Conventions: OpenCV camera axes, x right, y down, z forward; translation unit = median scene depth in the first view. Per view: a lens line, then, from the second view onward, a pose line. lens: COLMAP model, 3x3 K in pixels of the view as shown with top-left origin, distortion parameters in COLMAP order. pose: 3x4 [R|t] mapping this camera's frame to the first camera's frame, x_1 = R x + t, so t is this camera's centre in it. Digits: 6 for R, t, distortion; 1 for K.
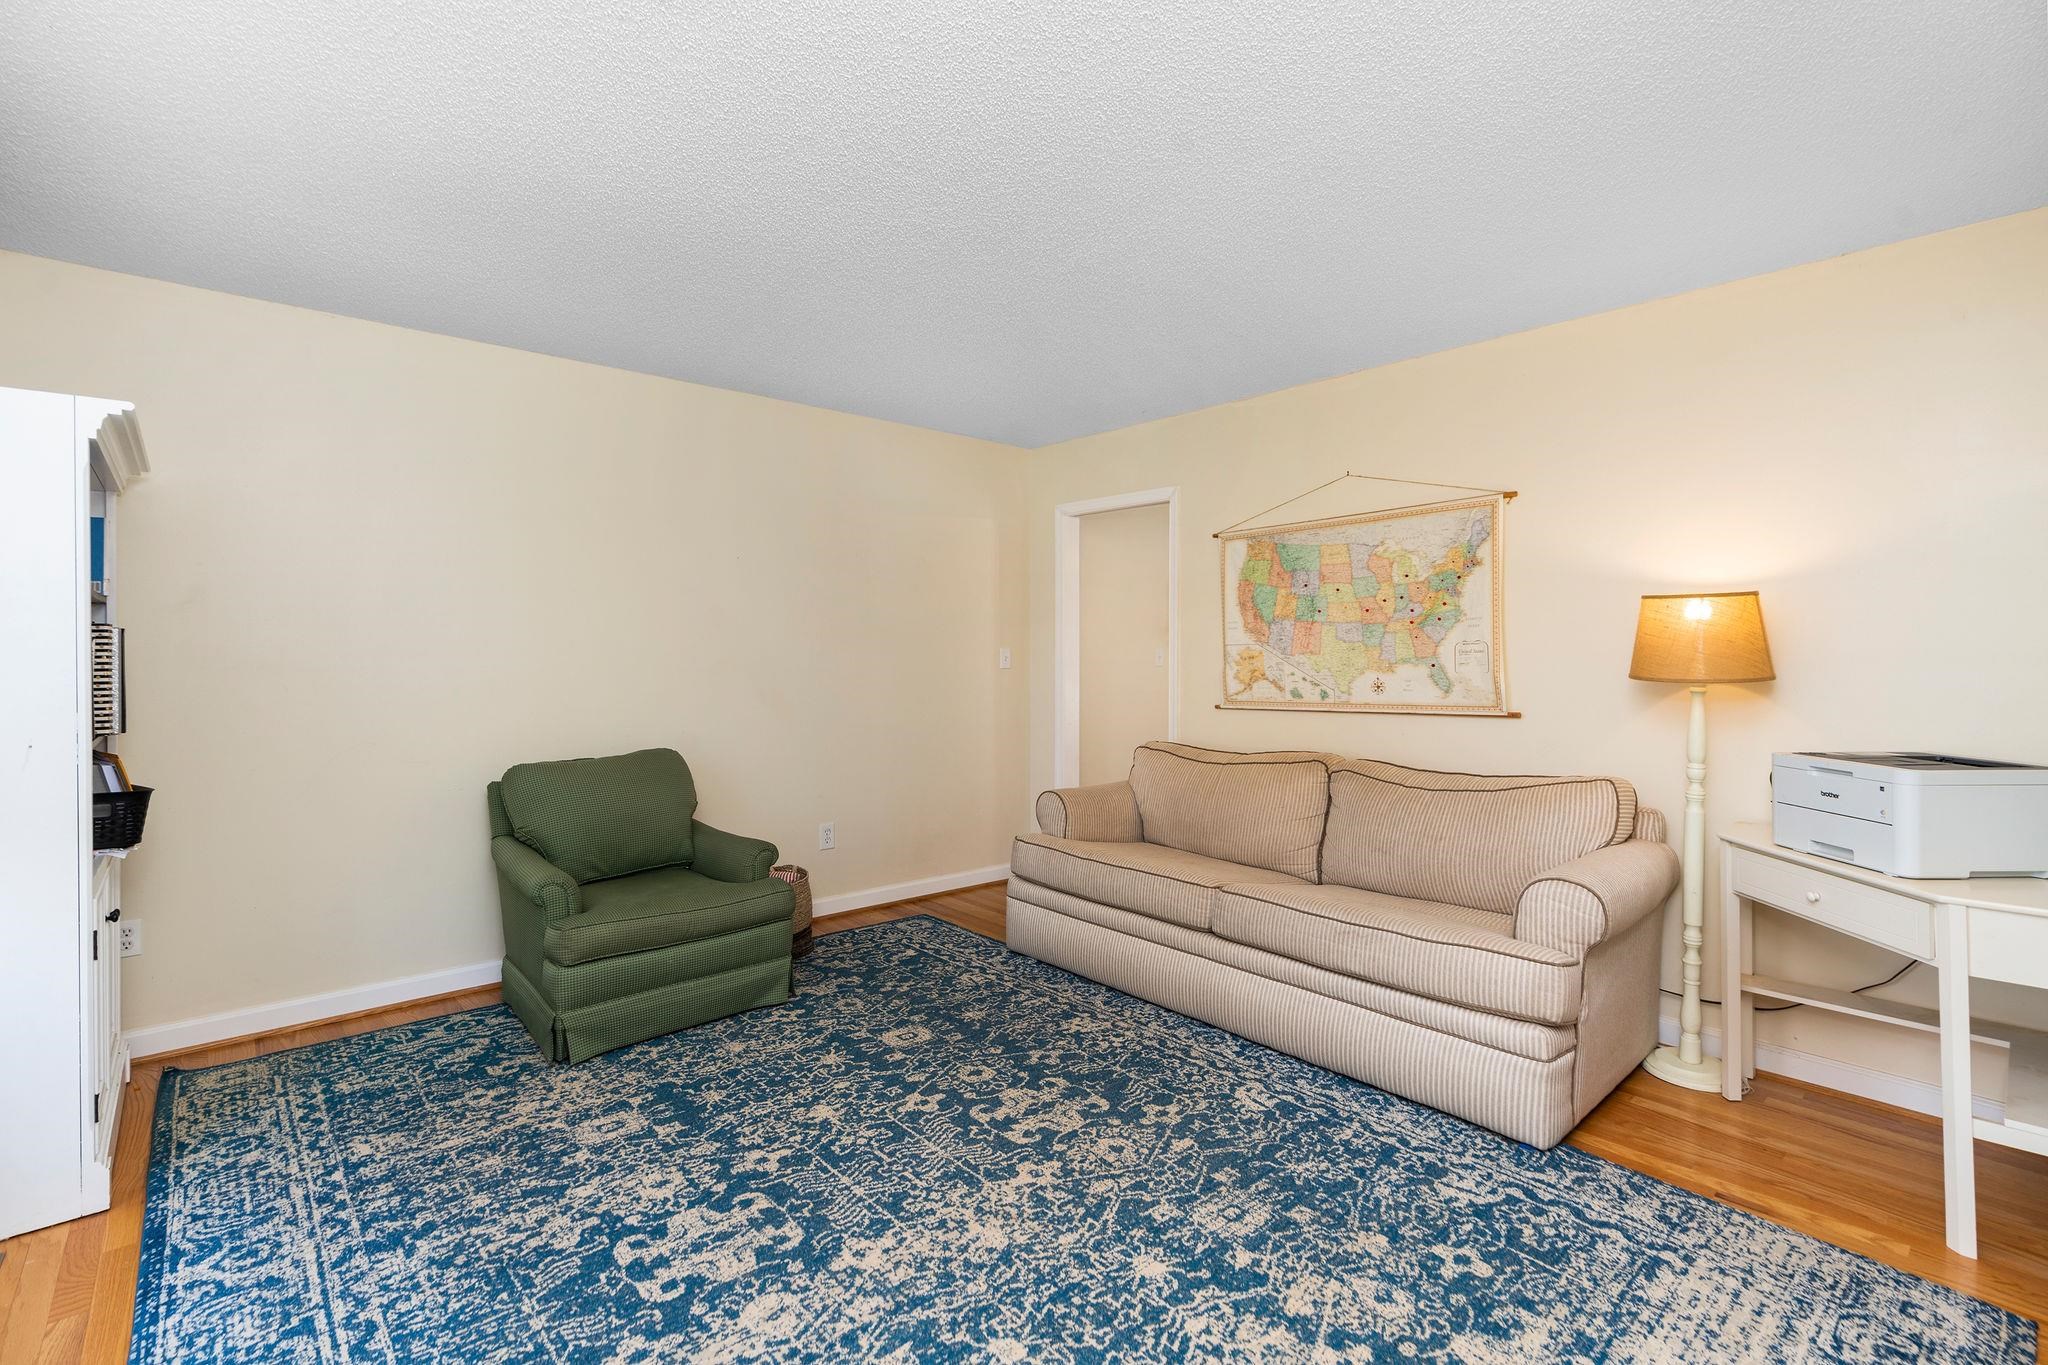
lens RADIAL K [[936.3, 0, 1015.6], [0, 936.3, 647.1], [0, 0, 1]] dist [-0.009951, 0.001574]
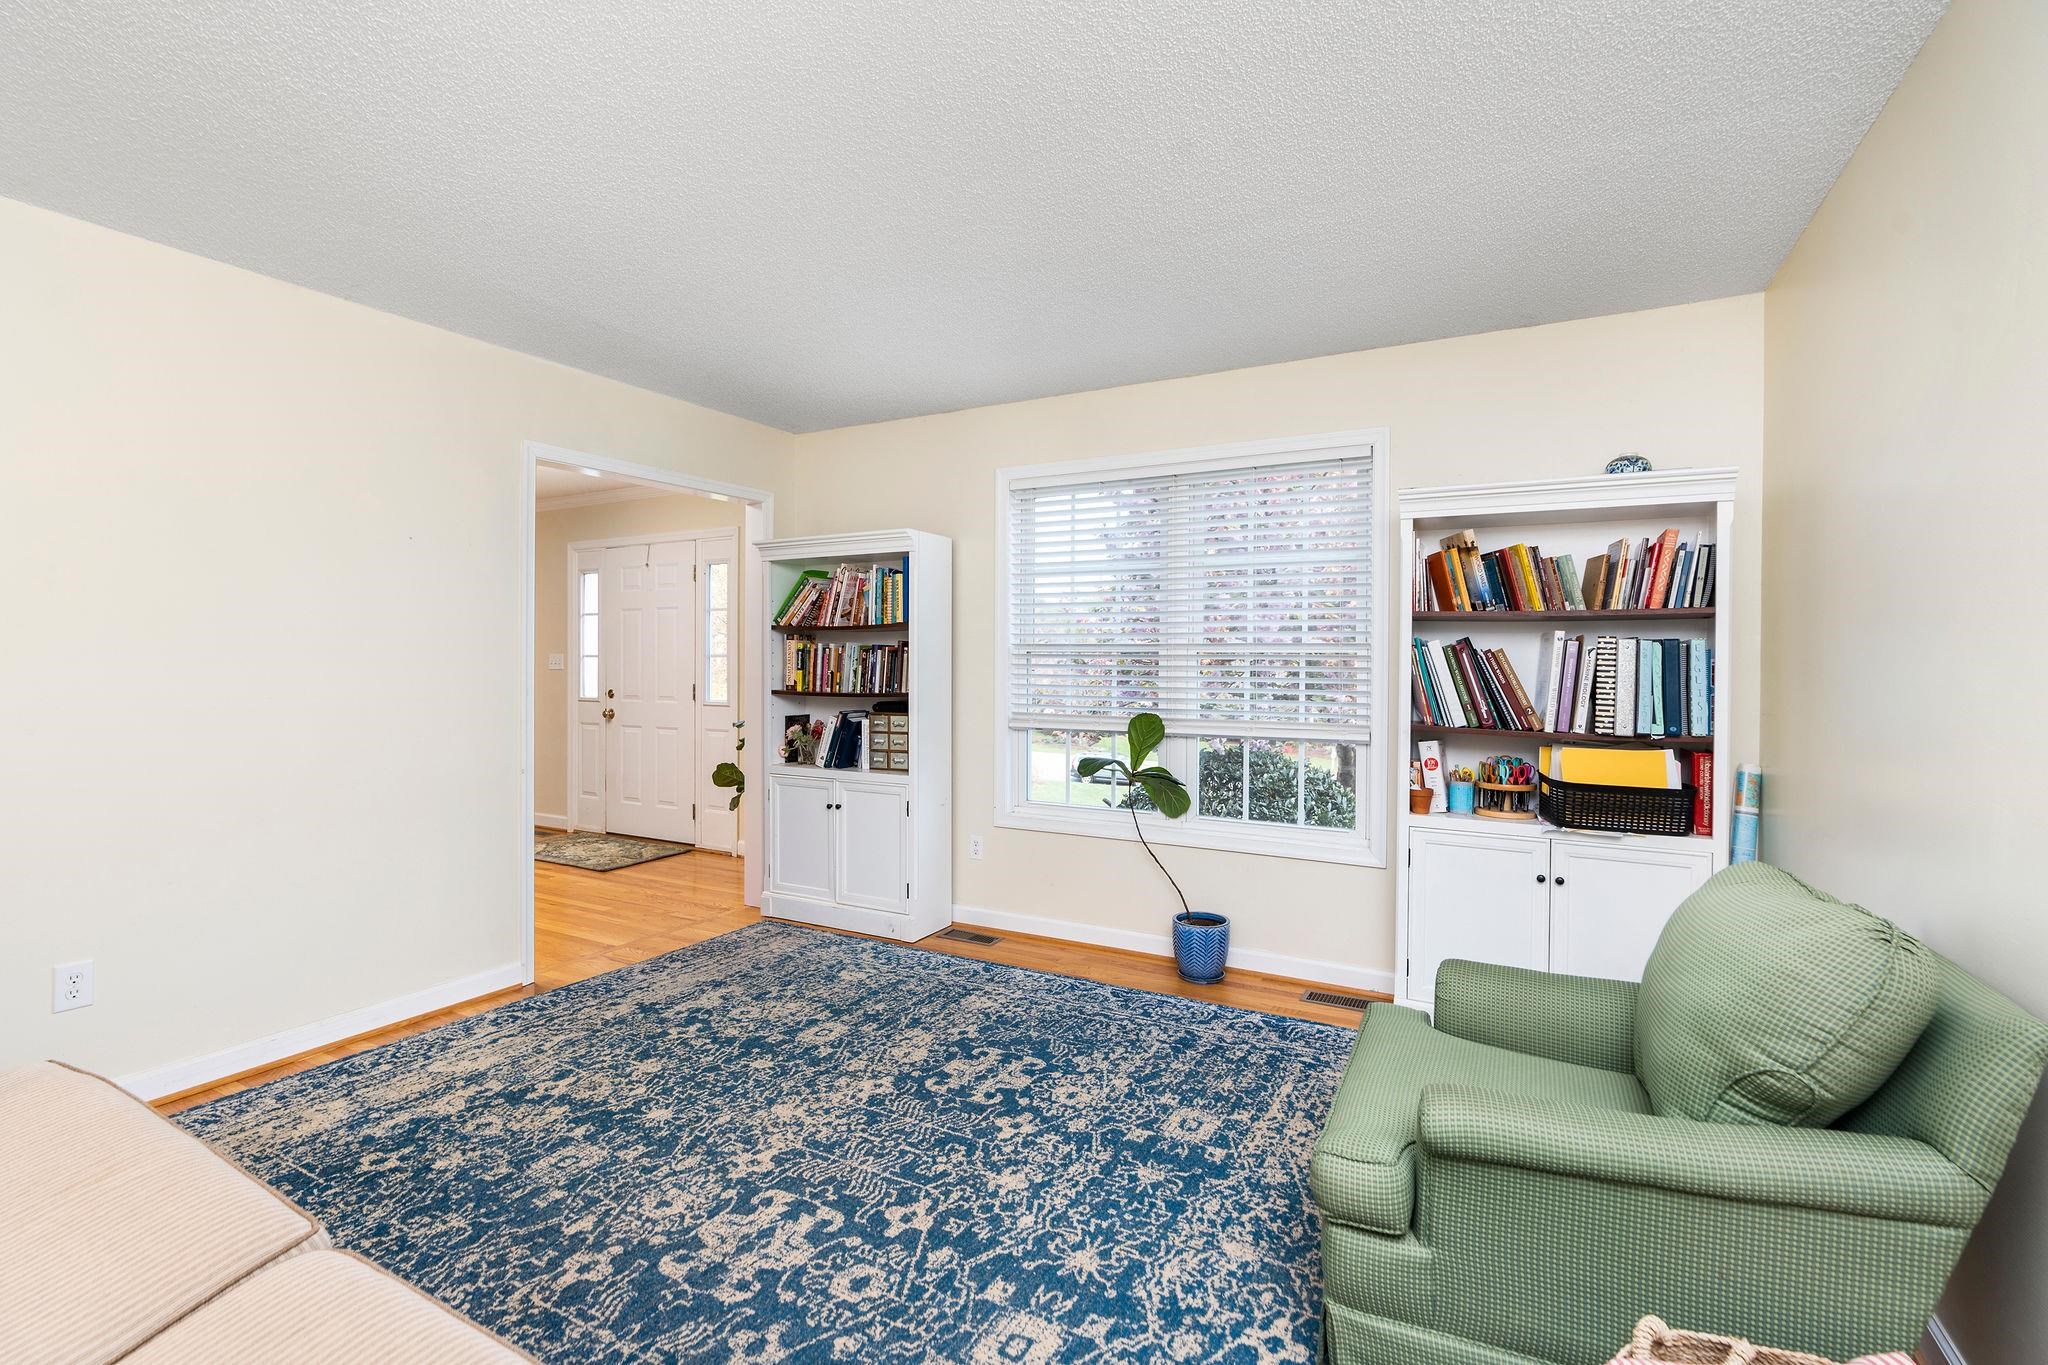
lens RADIAL K [[936.3, 0, 1016.6], [0, 936.3, 672.7], [0, 0, 1]] dist [-0.009951, 0.001574]
pose [[-0.942056, -0.000792, -0.335455, 0.095119], [-0.001733, 0.999995, 0.002506, 0.021014], [0.335451, 0.002943, -0.942053, 2.086490]]
